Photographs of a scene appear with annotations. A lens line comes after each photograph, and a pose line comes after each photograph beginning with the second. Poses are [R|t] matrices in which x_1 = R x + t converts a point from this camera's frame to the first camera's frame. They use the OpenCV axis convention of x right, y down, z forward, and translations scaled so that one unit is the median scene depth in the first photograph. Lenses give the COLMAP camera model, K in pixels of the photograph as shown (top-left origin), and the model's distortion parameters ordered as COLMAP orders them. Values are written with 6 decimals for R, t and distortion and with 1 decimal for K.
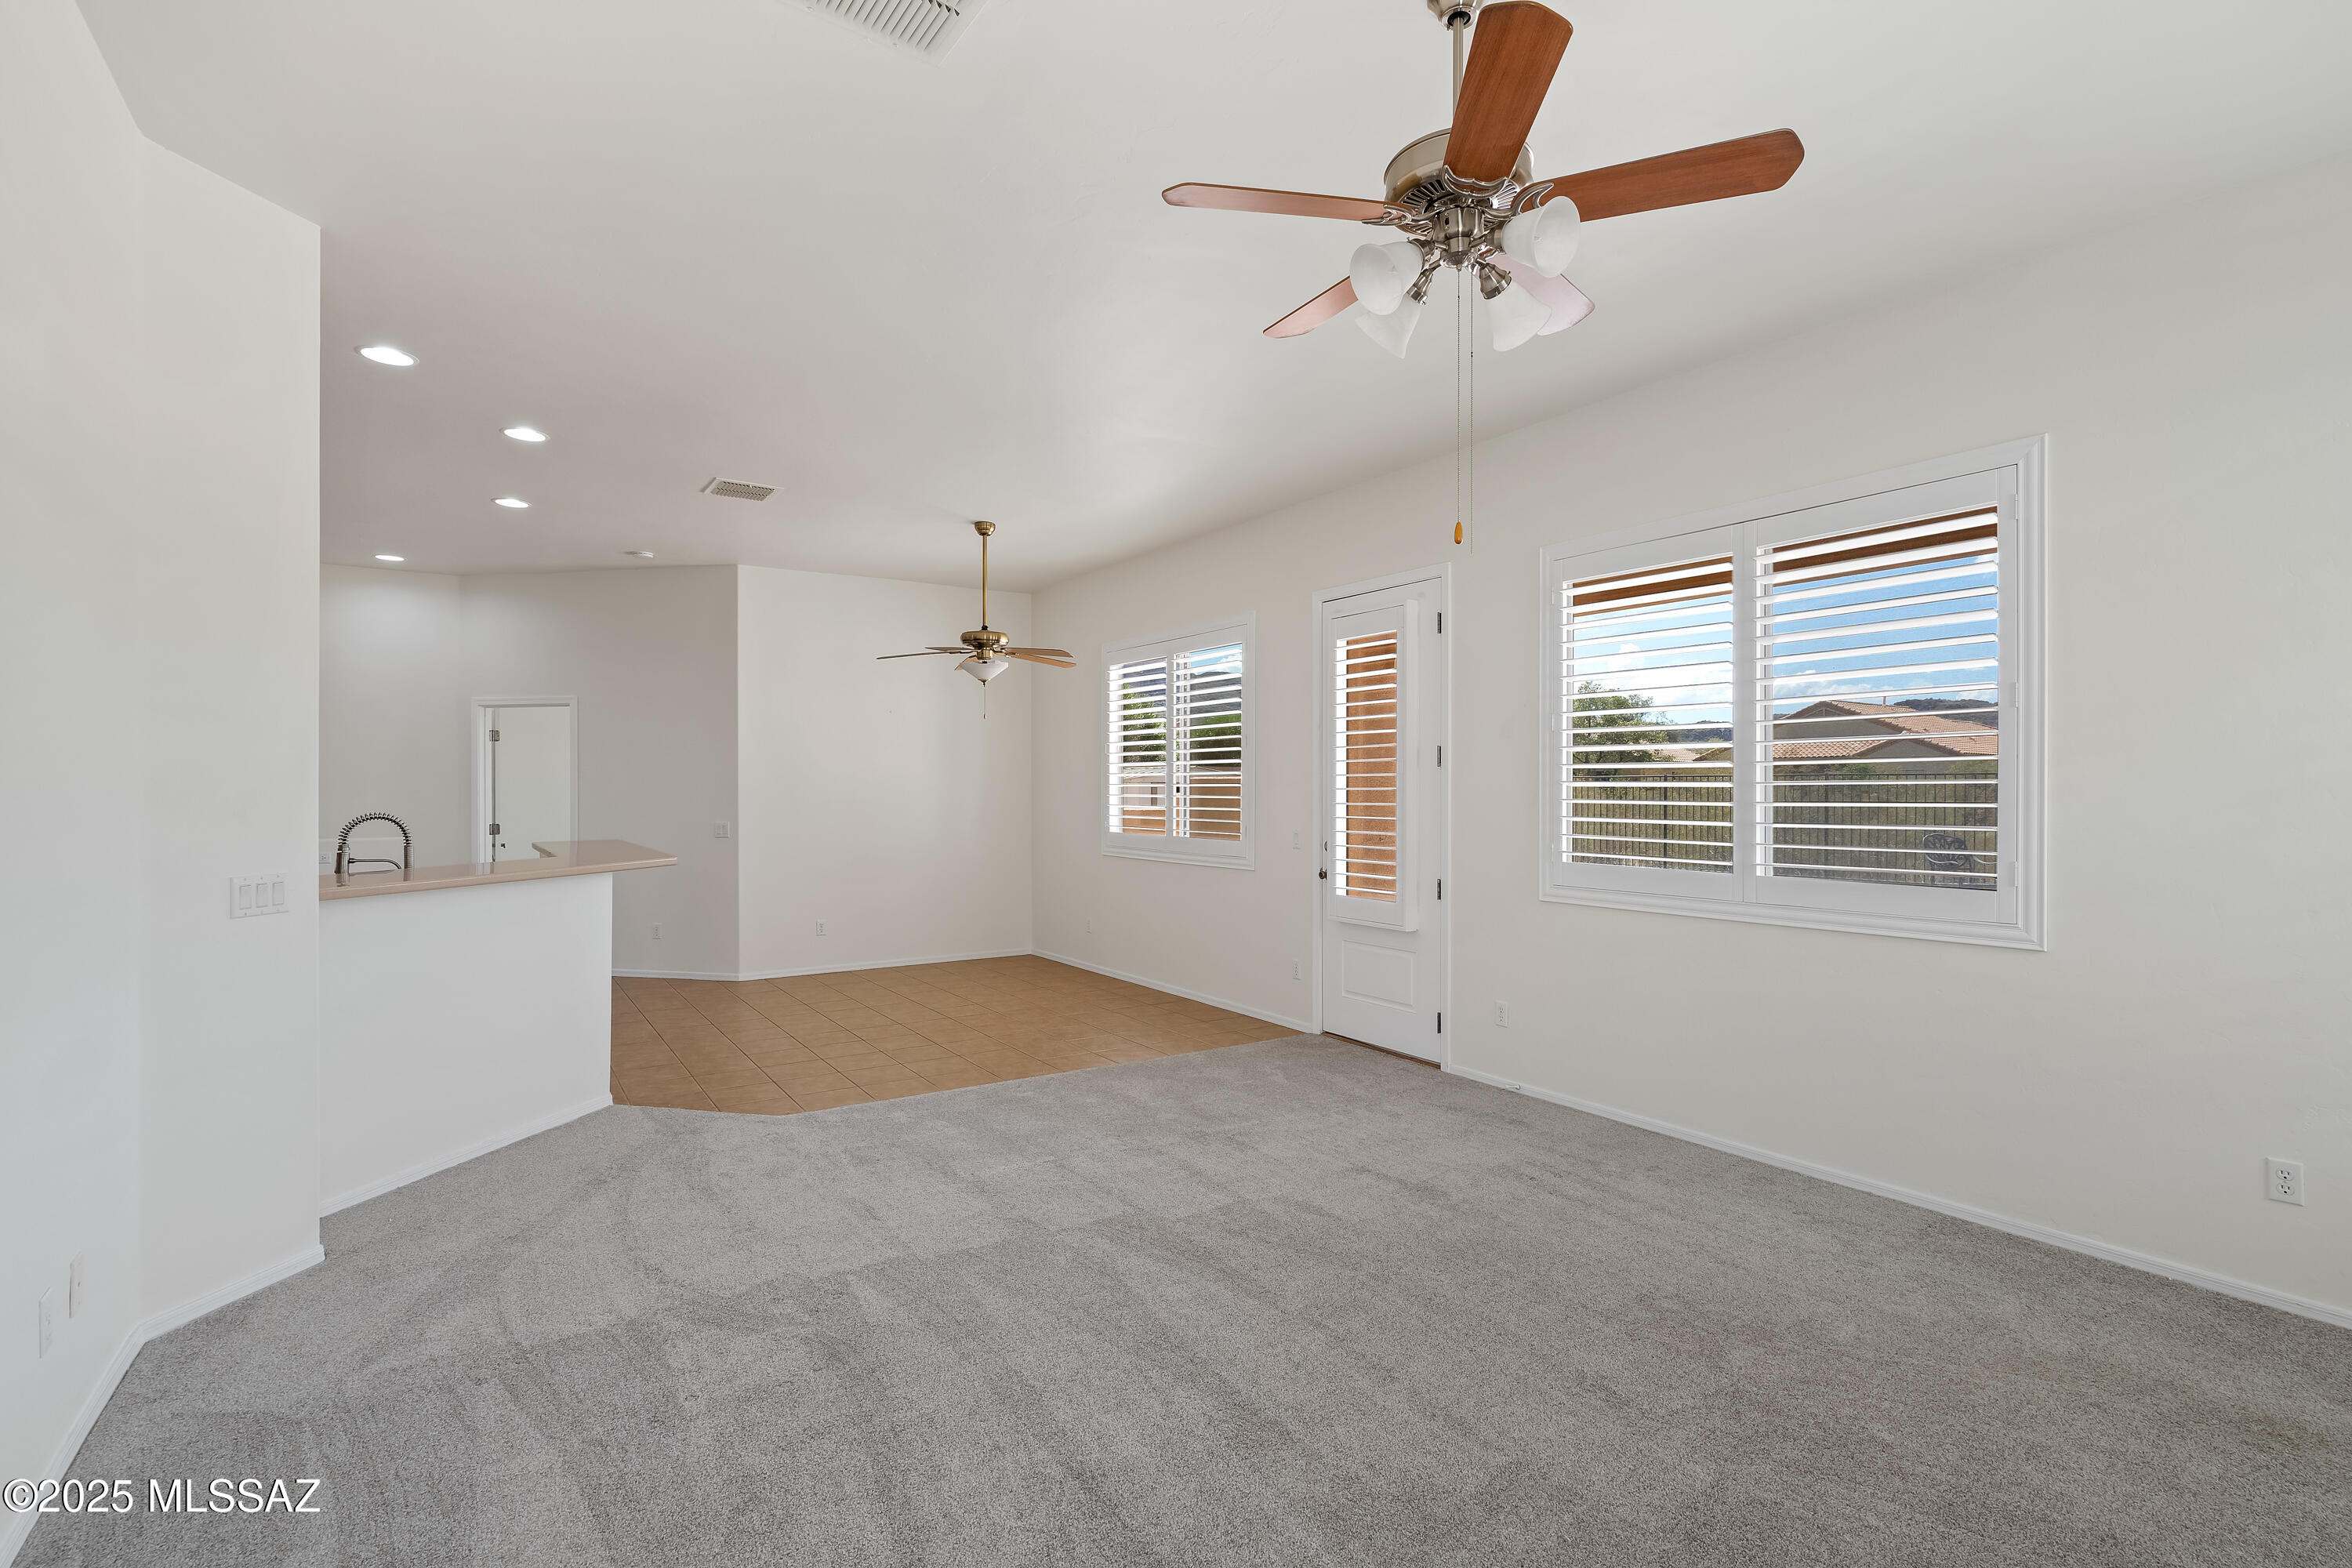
lens RADIAL K [[1097.2, 0, 1190.3], [0, 1097.2, 795.5], [0, 0, 1]] dist [0.002835, 0.000539]
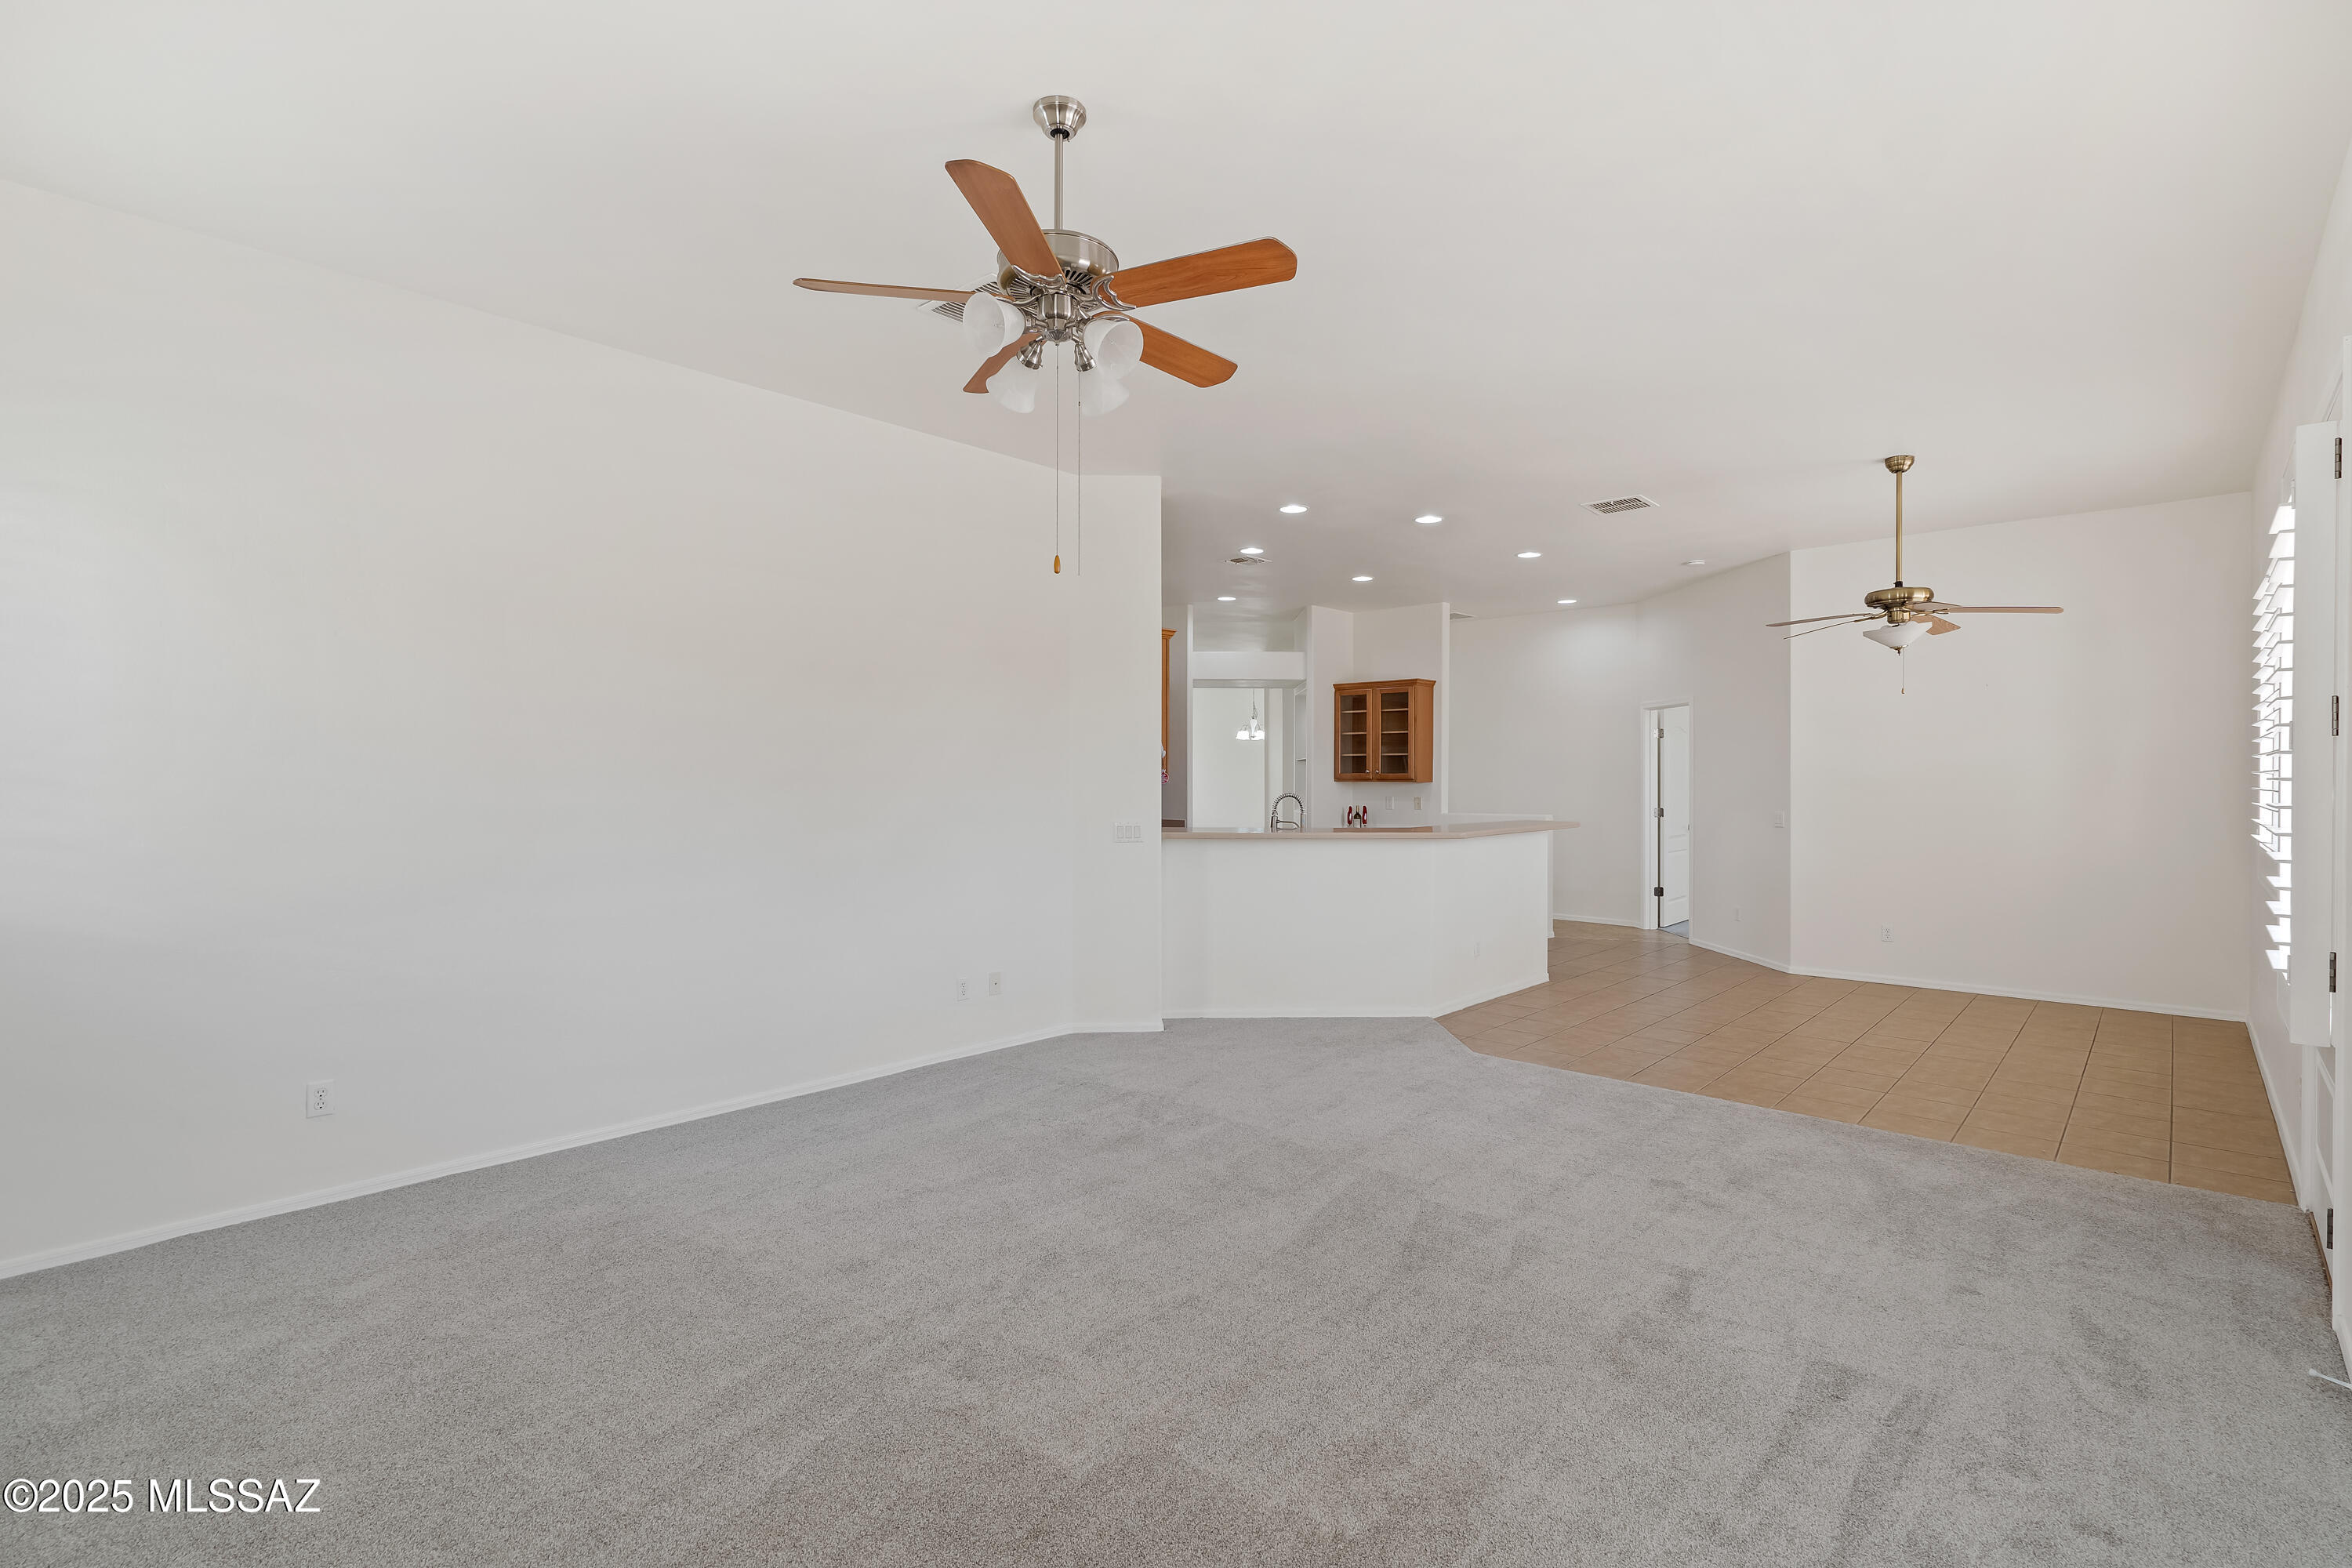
lens RADIAL K [[1076.1, 0, 1176.0], [0, 1076.1, 784.0], [0, 0, 1]] dist [0.001073, 0.000324]
pose [[0.242101, 0.005957, -0.970233, 0.473217], [-0.005664, 0.999973, 0.004726, -0.002528], [0.970235, 0.004352, 0.242128, 0.277133]]
